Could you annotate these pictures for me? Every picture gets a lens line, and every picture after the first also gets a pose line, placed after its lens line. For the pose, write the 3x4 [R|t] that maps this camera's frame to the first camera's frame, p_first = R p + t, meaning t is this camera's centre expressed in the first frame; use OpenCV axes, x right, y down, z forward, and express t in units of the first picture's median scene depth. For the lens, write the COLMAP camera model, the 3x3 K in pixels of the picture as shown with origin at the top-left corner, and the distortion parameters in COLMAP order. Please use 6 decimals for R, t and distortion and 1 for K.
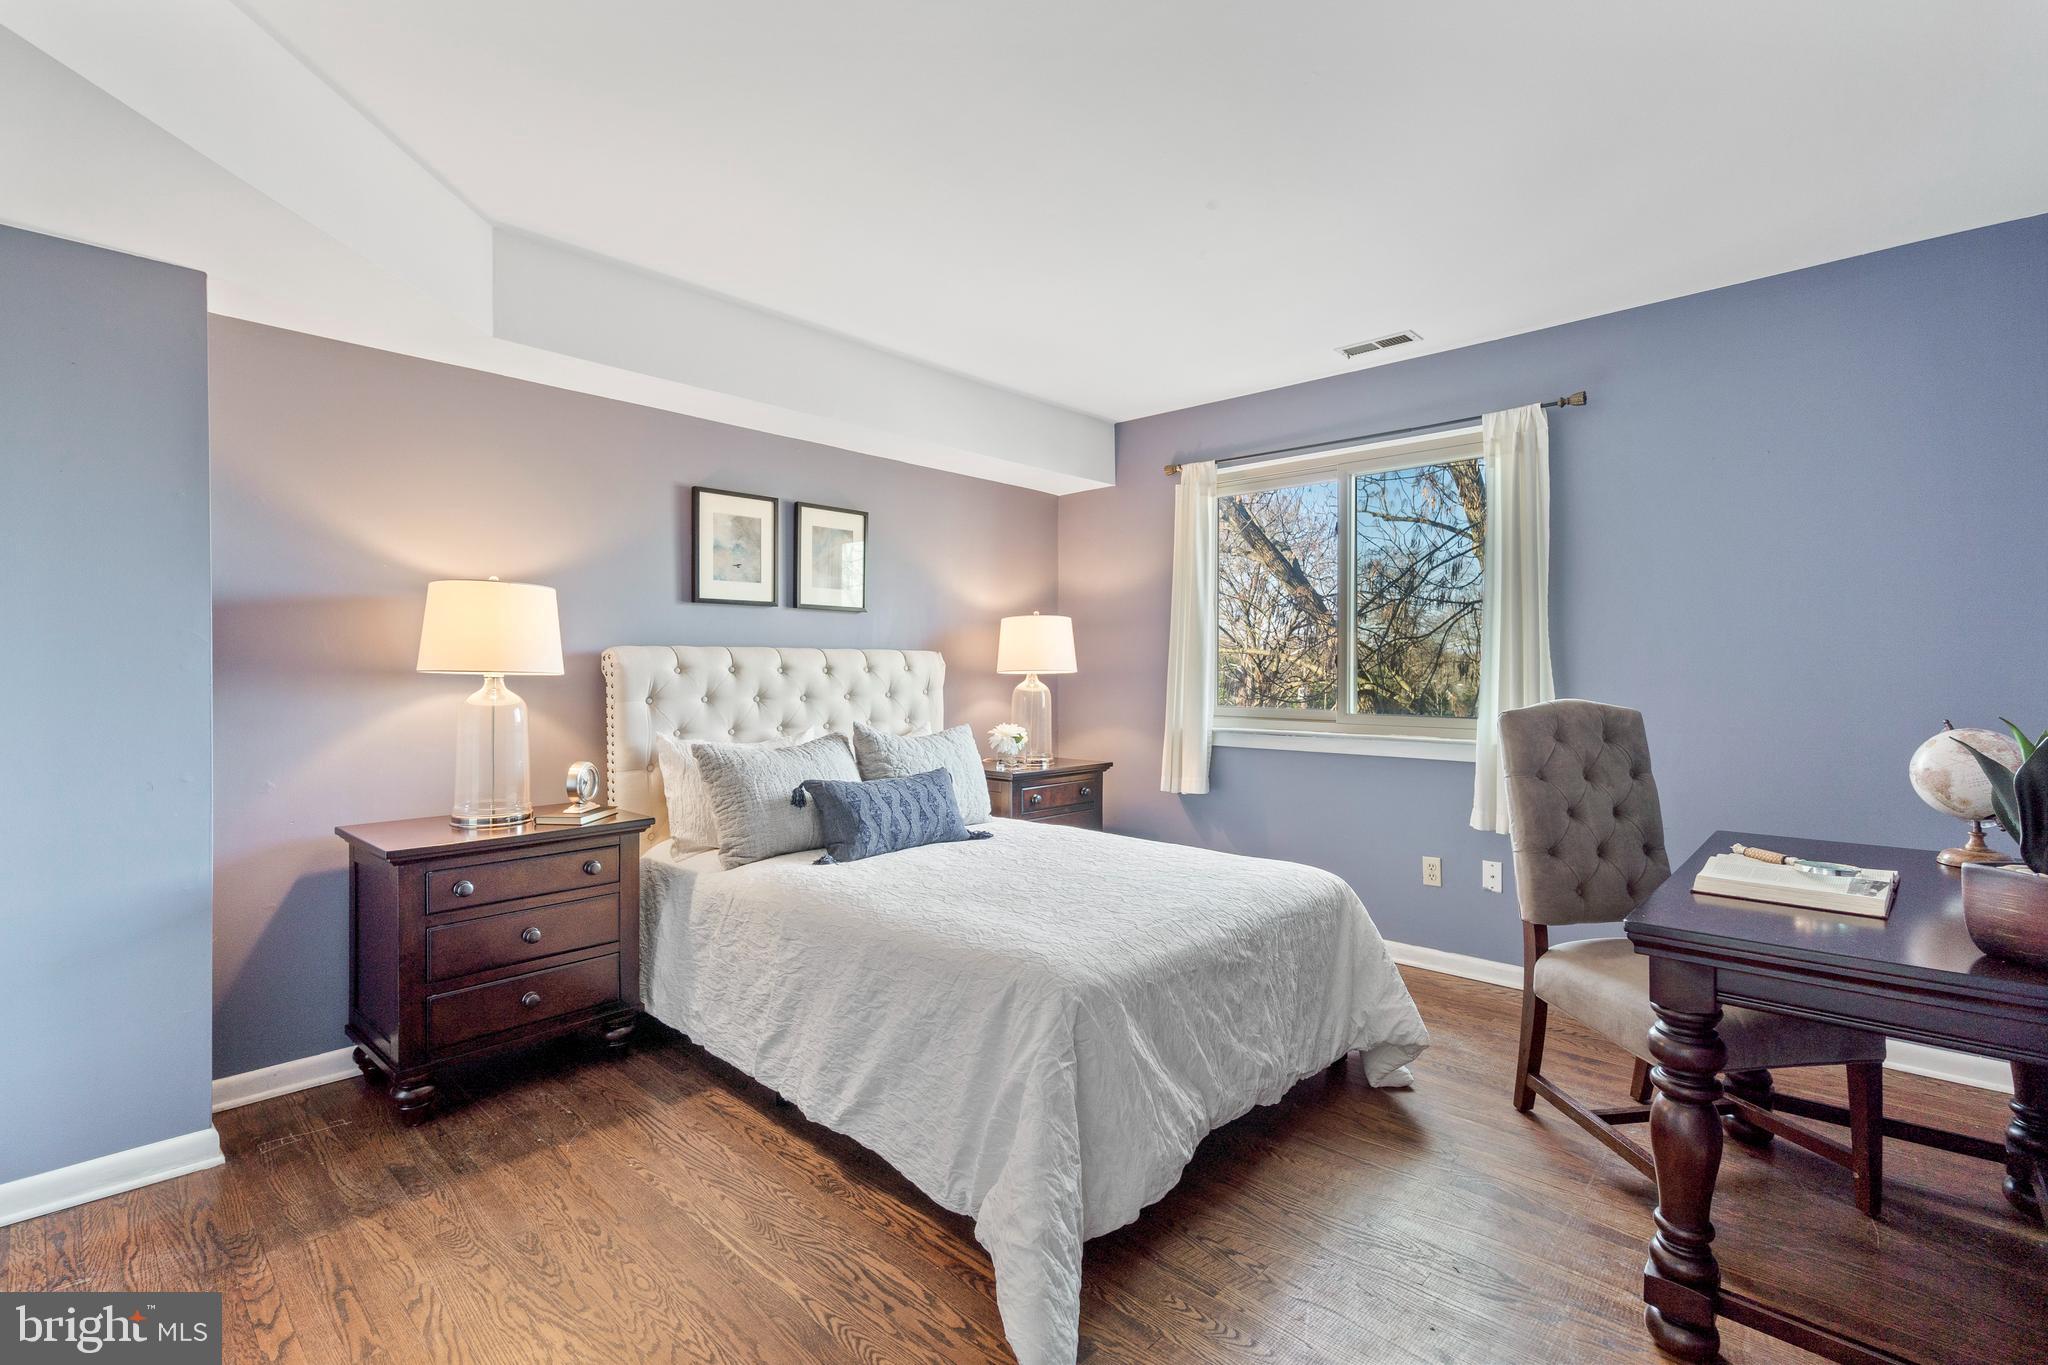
lens RADIAL K [[928.4, 0, 1017.5], [0, 928.4, 679.4], [0, 0, 1]] dist [-0.003835, -0.000368]
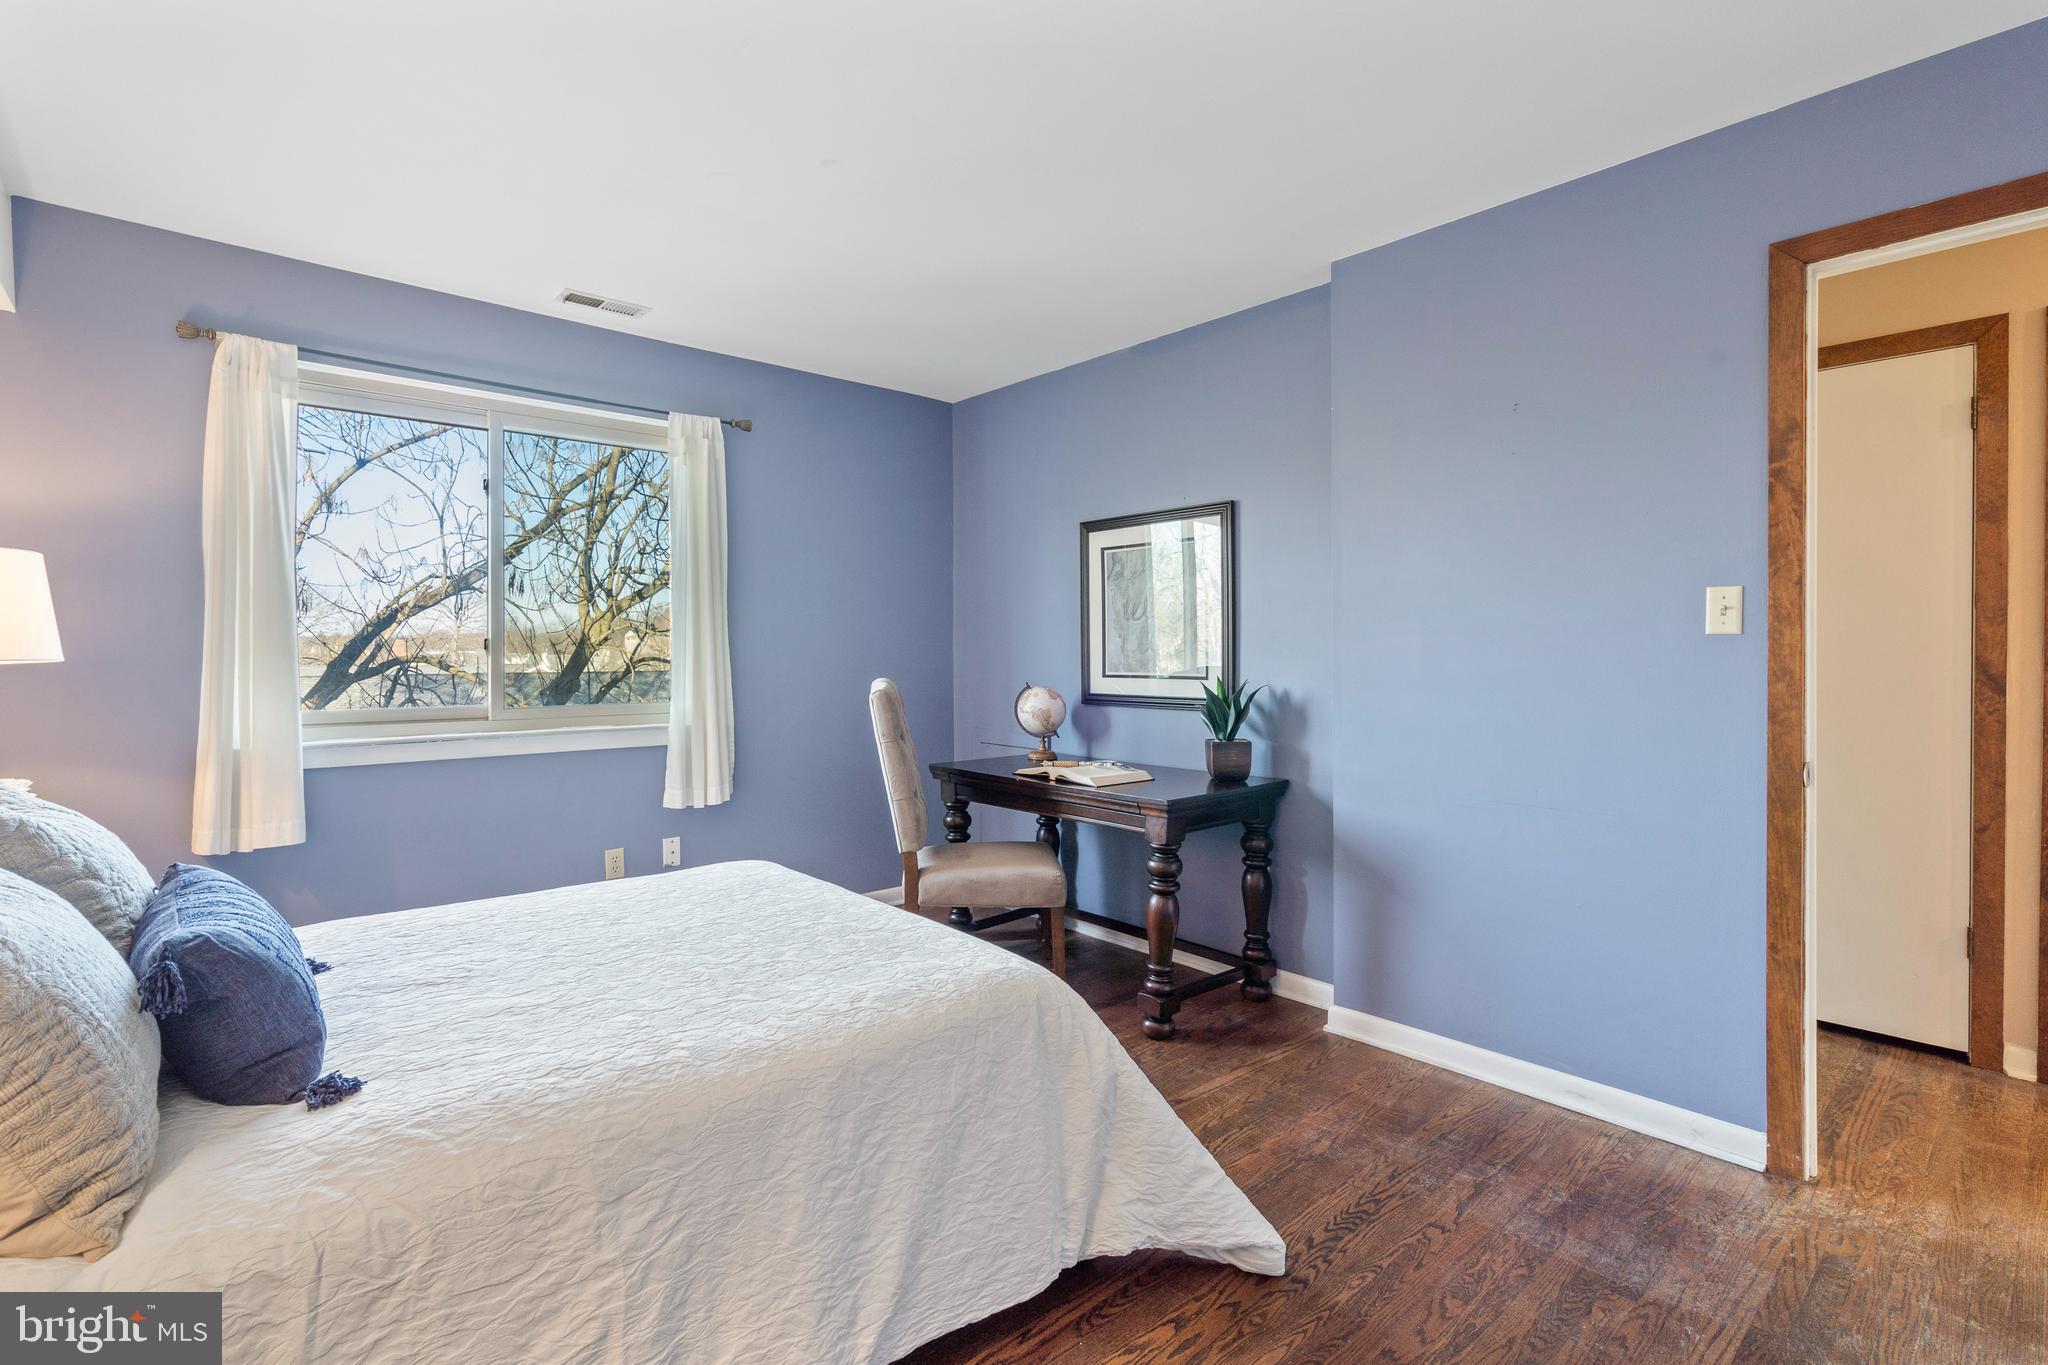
lens RADIAL K [[928.4, 0, 1017.8], [0, 928.4, 663.1], [0, 0, 1]] dist [-0.003835, -0.000368]
pose [[0.091139, -0.011100, 0.995776, -0.506791], [0.013201, 0.999863, 0.009937, -0.007269], [-0.995751, 0.012240, 0.091274, 0.517468]]
